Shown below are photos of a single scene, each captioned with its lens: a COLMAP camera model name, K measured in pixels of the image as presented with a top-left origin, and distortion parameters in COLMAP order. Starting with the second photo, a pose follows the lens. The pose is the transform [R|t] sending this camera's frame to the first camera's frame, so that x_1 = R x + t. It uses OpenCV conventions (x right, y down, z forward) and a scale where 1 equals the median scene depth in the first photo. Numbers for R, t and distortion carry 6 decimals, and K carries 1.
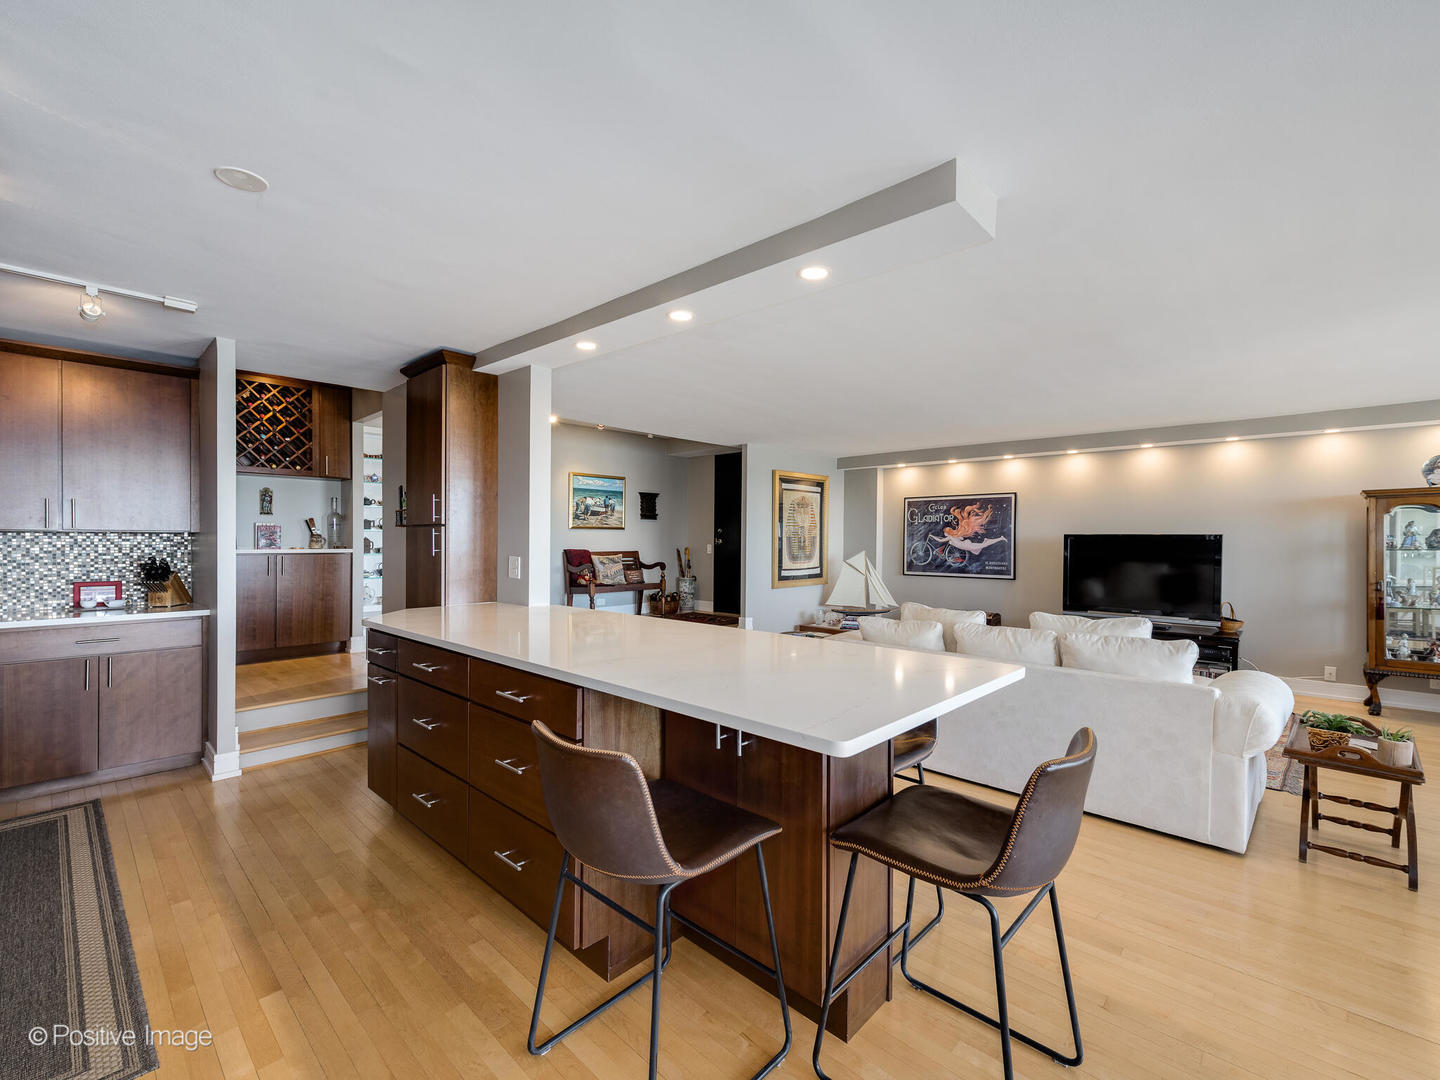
lens RADIAL K [[636.7, 0, 723.2], [0, 636.7, 534.6], [0, 0, 1]] dist [0.006704, -0.000443]
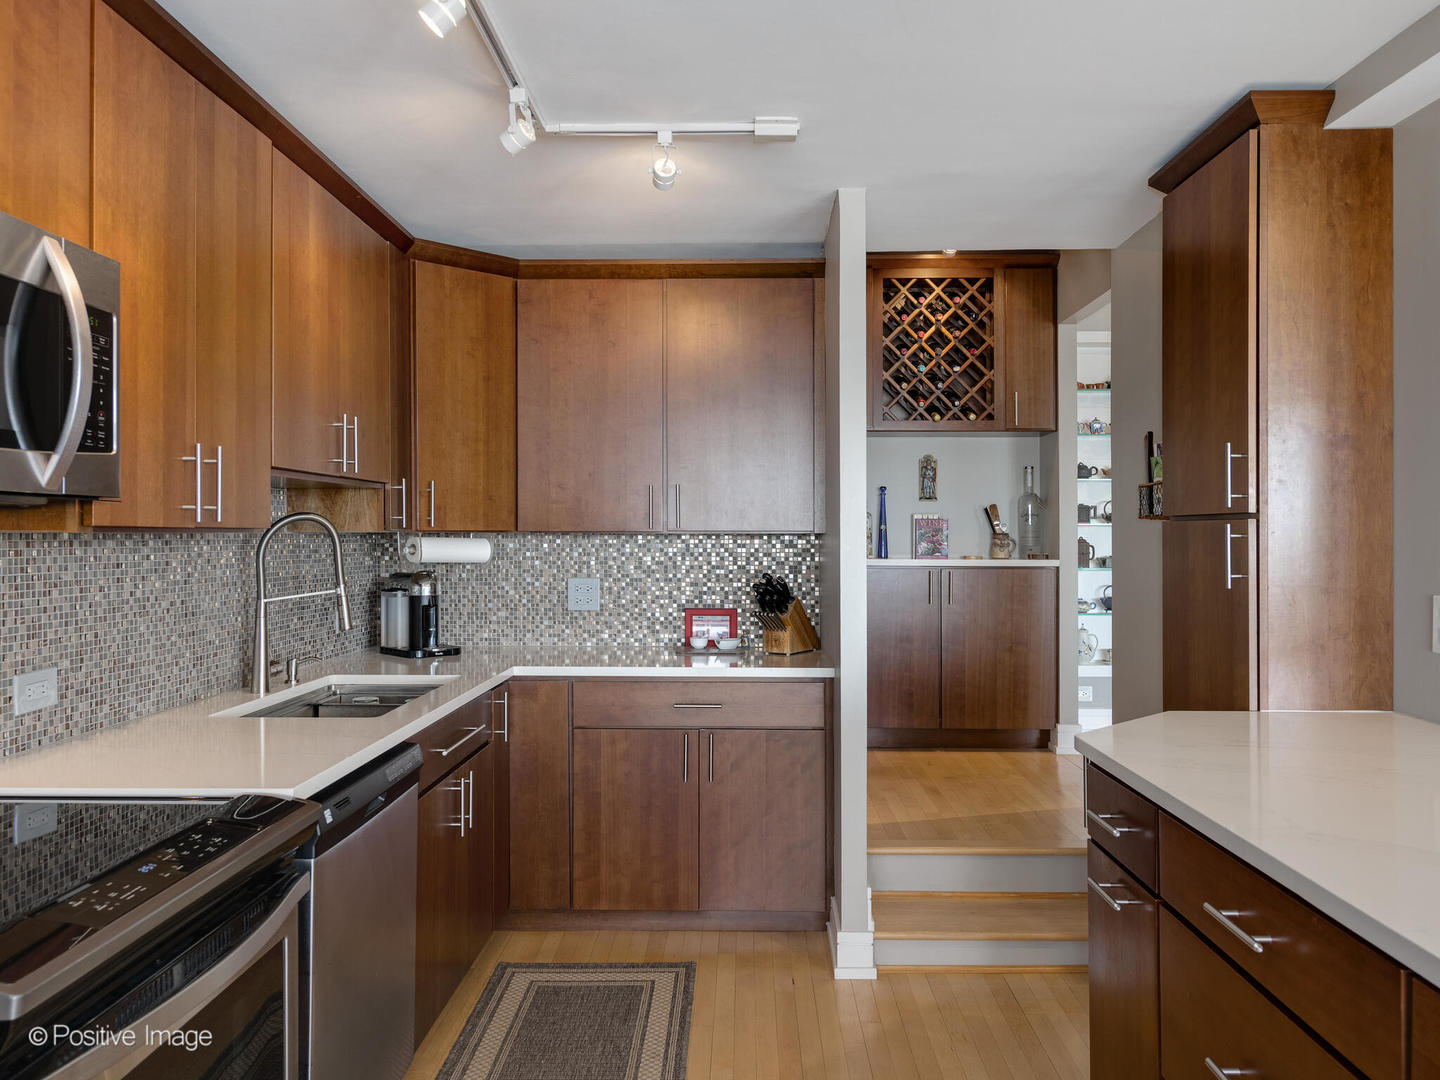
lens RADIAL K [[1085.5, 0, 720.0], [0, 1085.5, 540.0], [0, 0, 1]] dist [0.015617, -0.000543]
pose [[0.673502, 0.001927, -0.739183, -0.140943], [0.008009, 0.999919, 0.009905, -0.008285], [0.739142, -0.012591, 0.673432, 0.252143]]
